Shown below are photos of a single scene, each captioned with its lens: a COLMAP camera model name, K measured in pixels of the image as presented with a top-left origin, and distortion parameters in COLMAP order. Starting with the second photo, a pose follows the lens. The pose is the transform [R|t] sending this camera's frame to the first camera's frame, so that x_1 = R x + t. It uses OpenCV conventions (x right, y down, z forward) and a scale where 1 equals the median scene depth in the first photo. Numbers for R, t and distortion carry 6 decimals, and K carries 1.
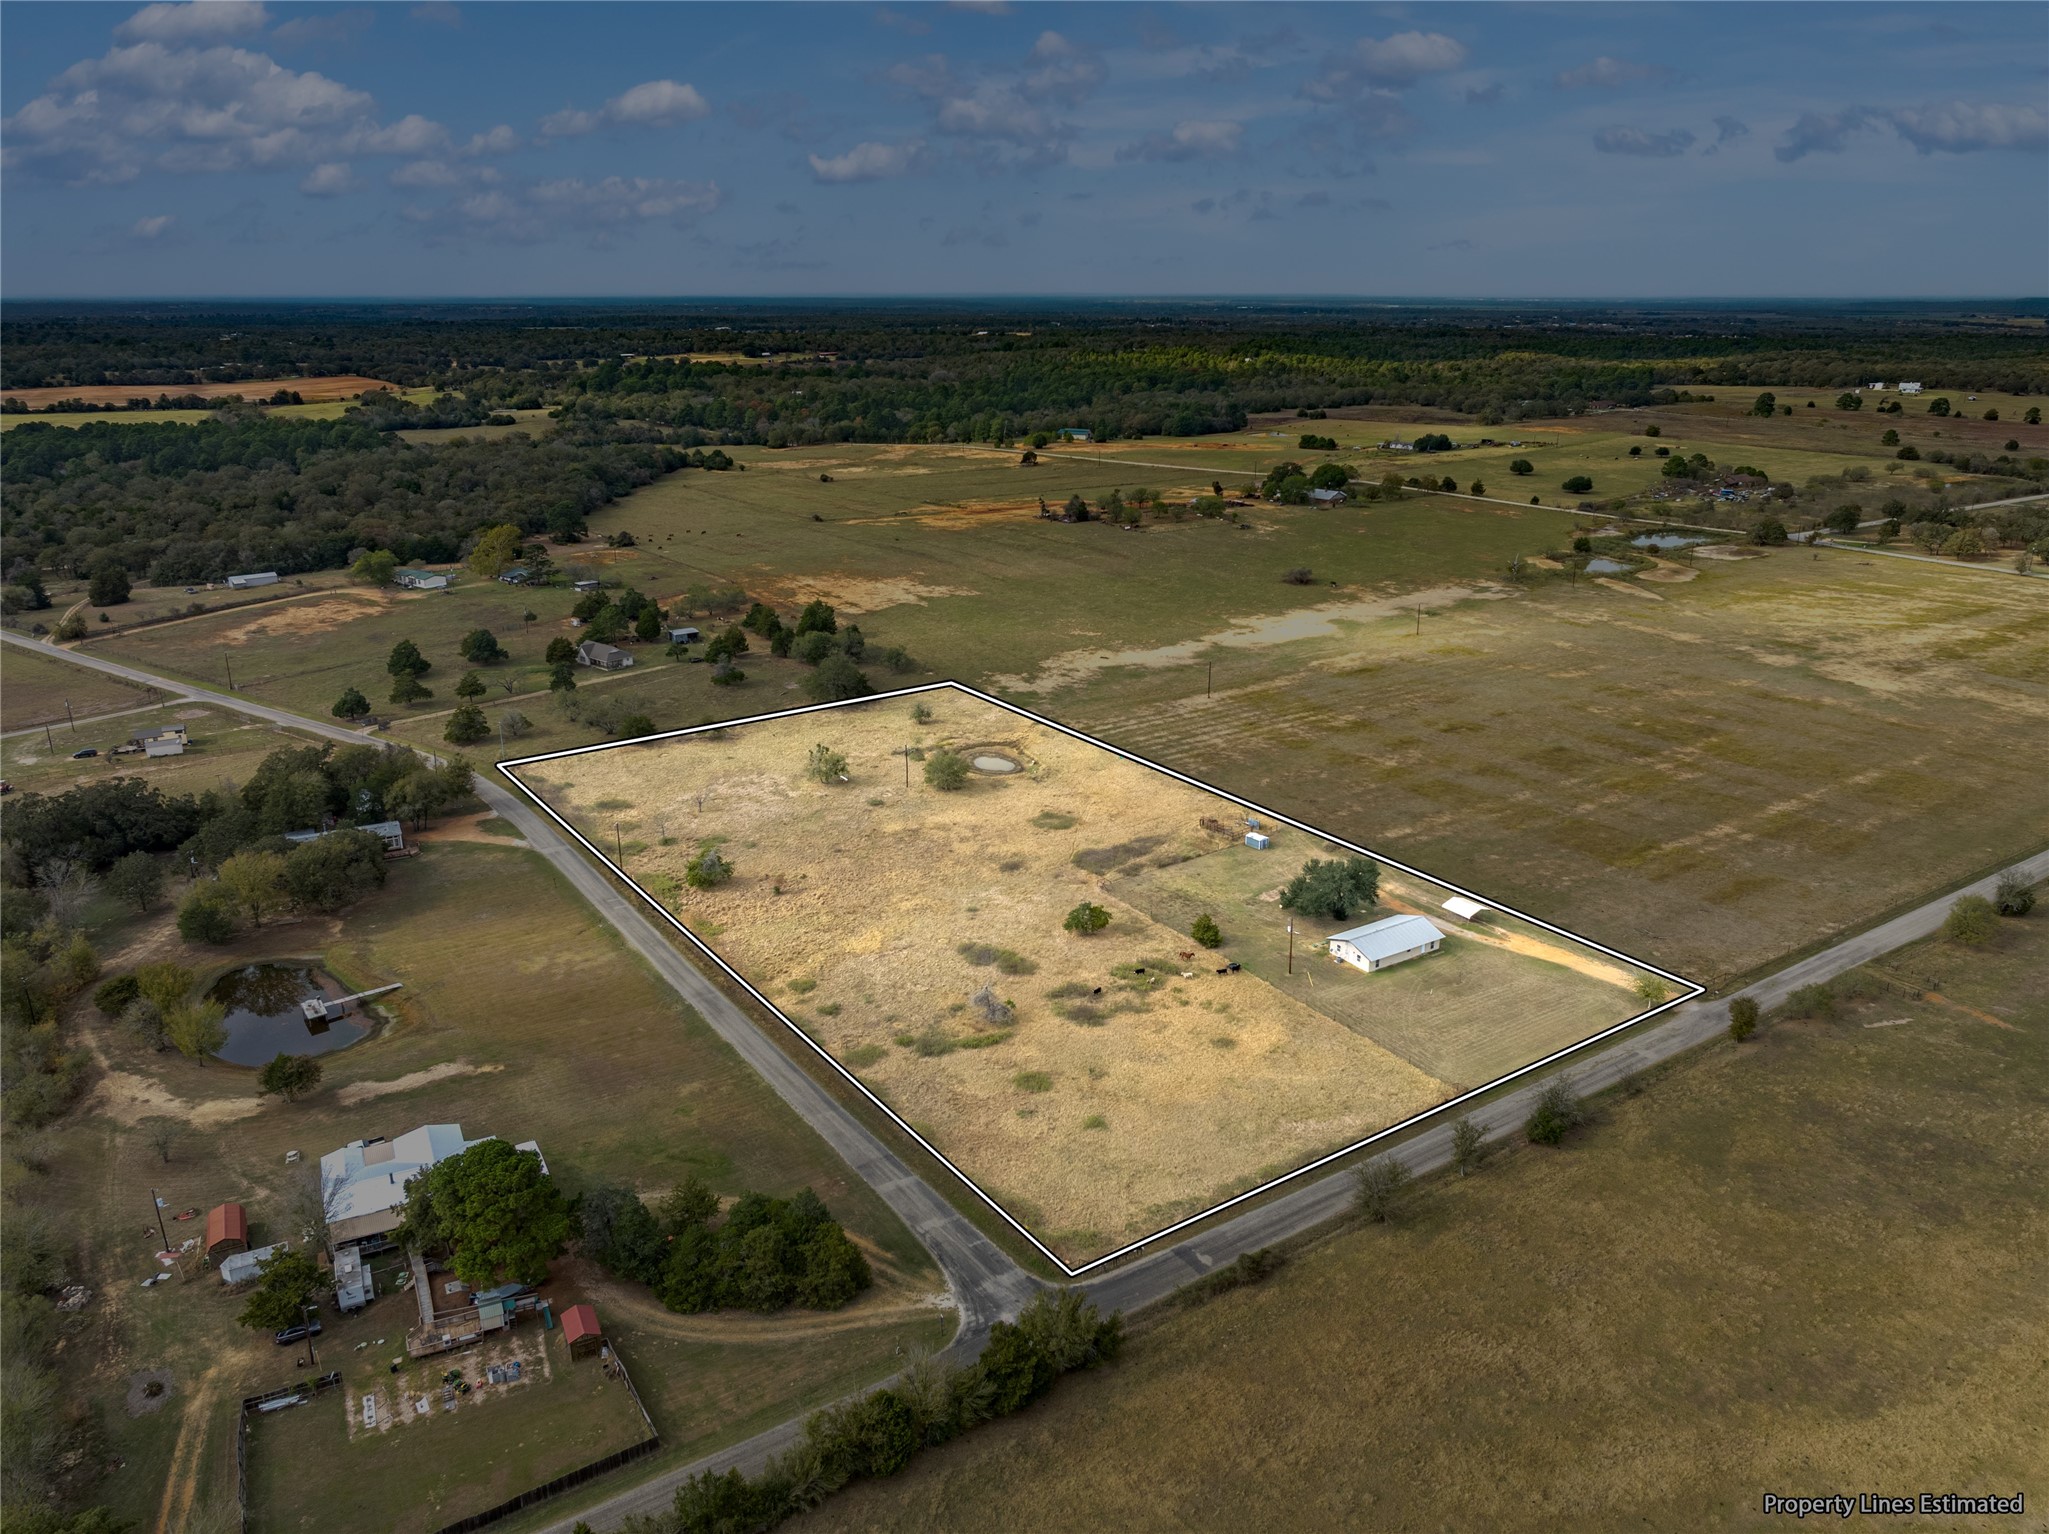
lens RADIAL K [[1441.5, 0, 1024.5], [0, 1441.5, 767.0], [0, 0, 1]] dist [-0.002969, 0.039169]
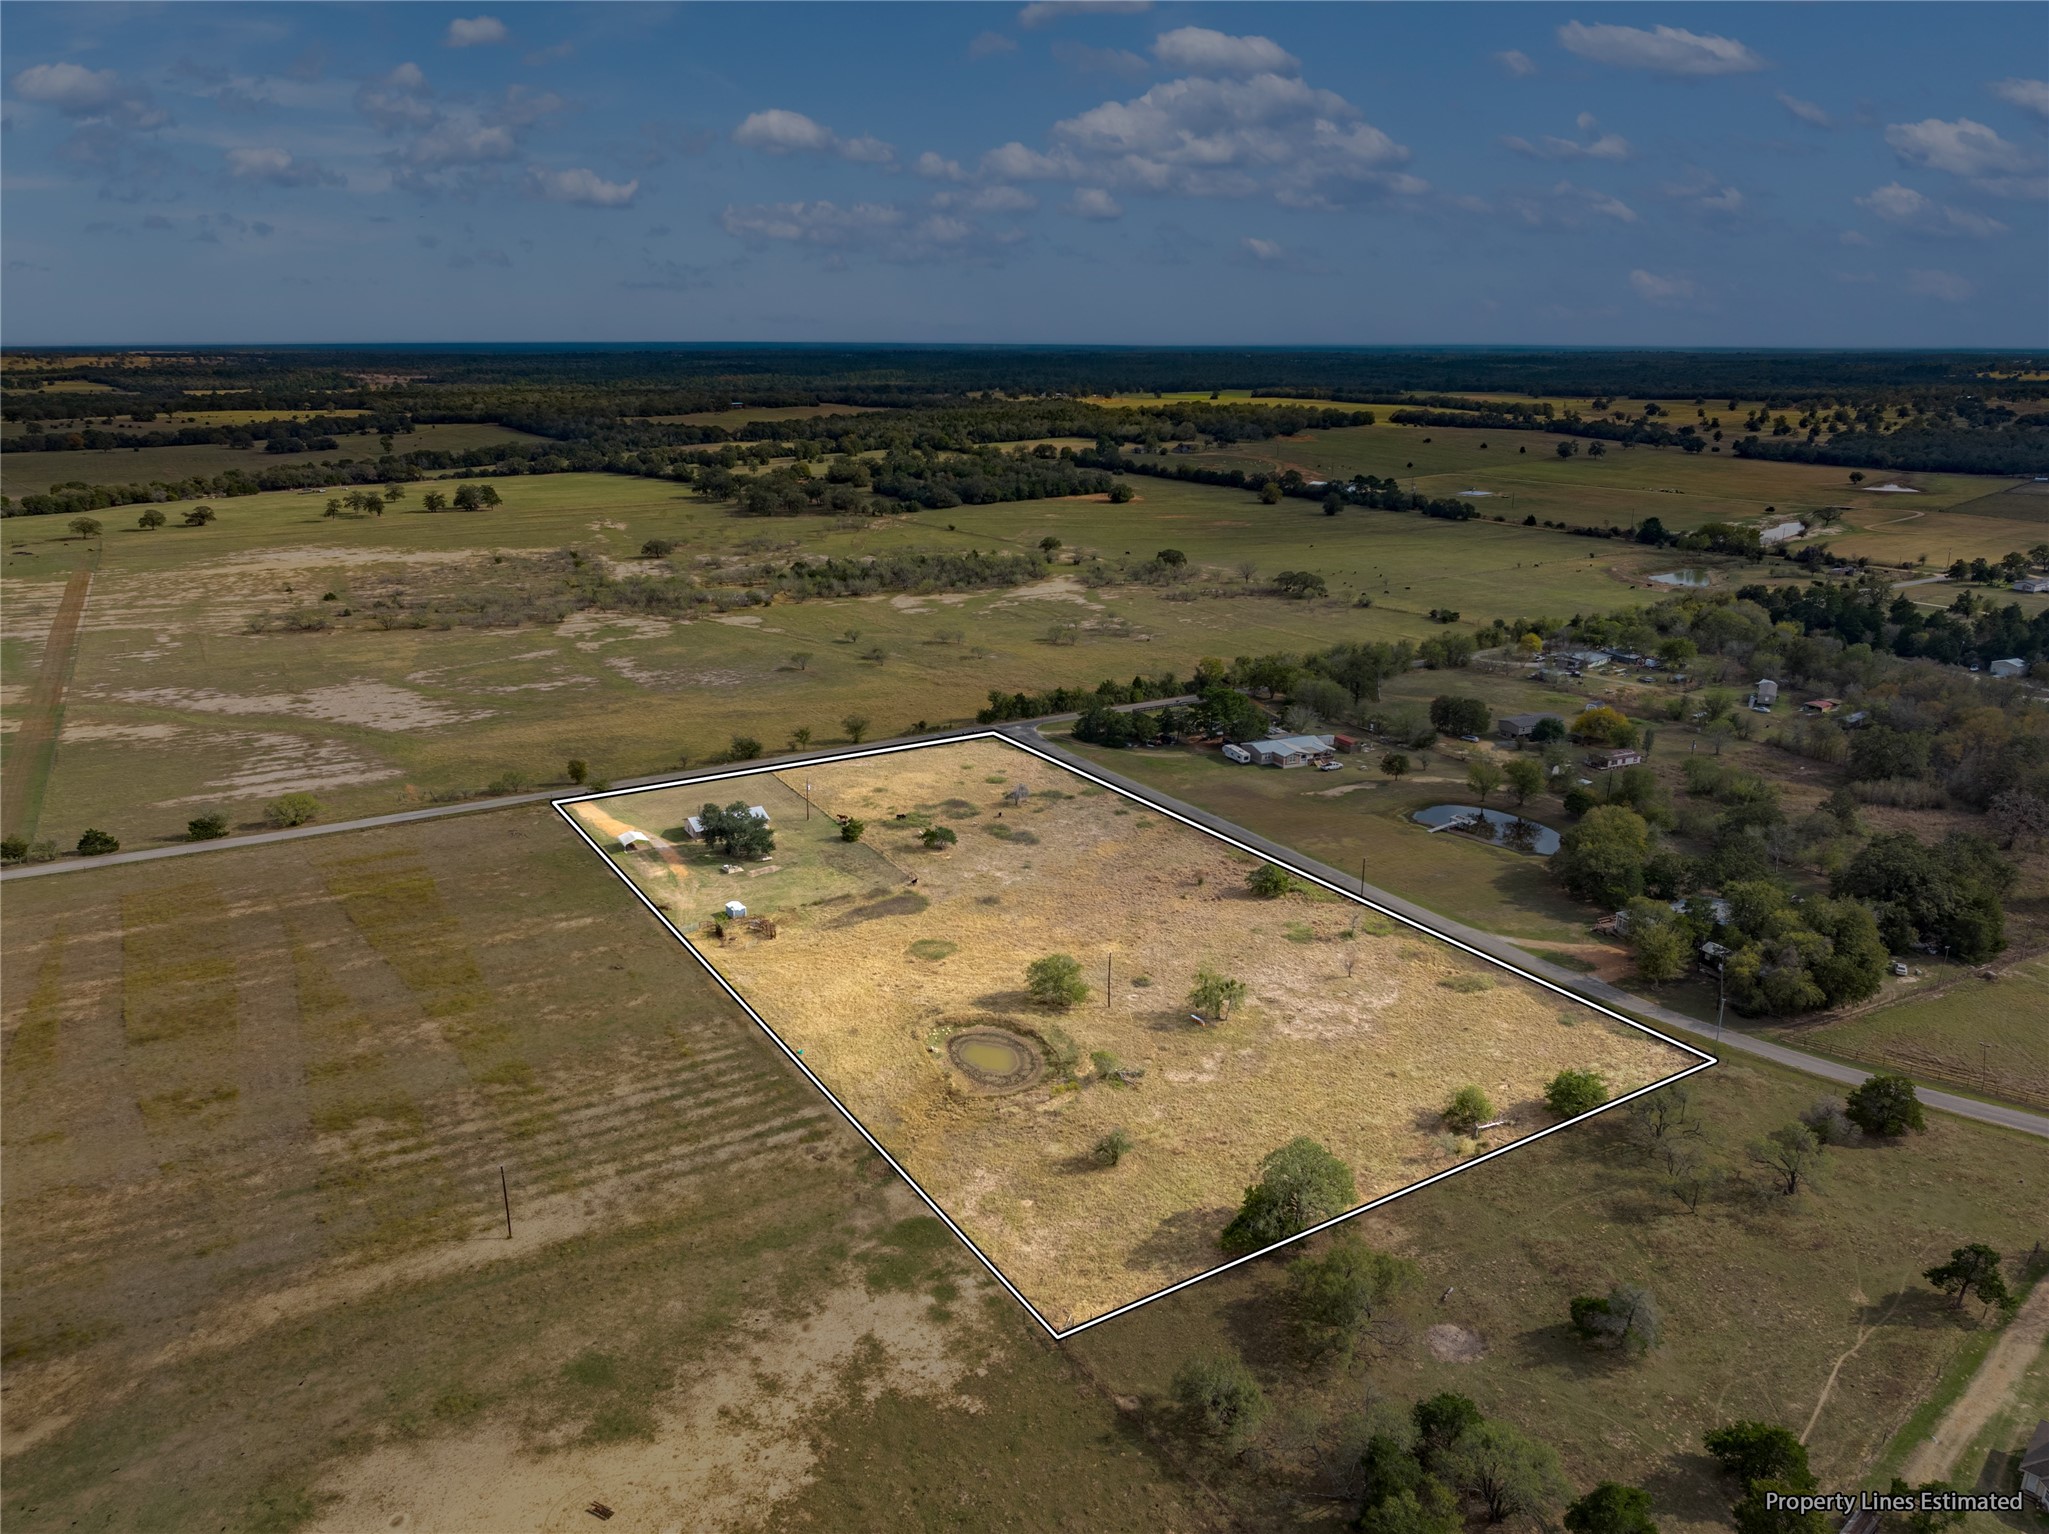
lens RADIAL K [[1441.5, 0, 1024.5], [0, 1441.5, 767.0], [0, 0, 1]] dist [-0.002969, 0.039169]
pose [[-0.998929, -0.014417, 0.043972, -0.071155], [0.013782, 0.814427, 0.580103, -0.552355], [-0.044175, 0.580087, -0.813356, 1.609196]]
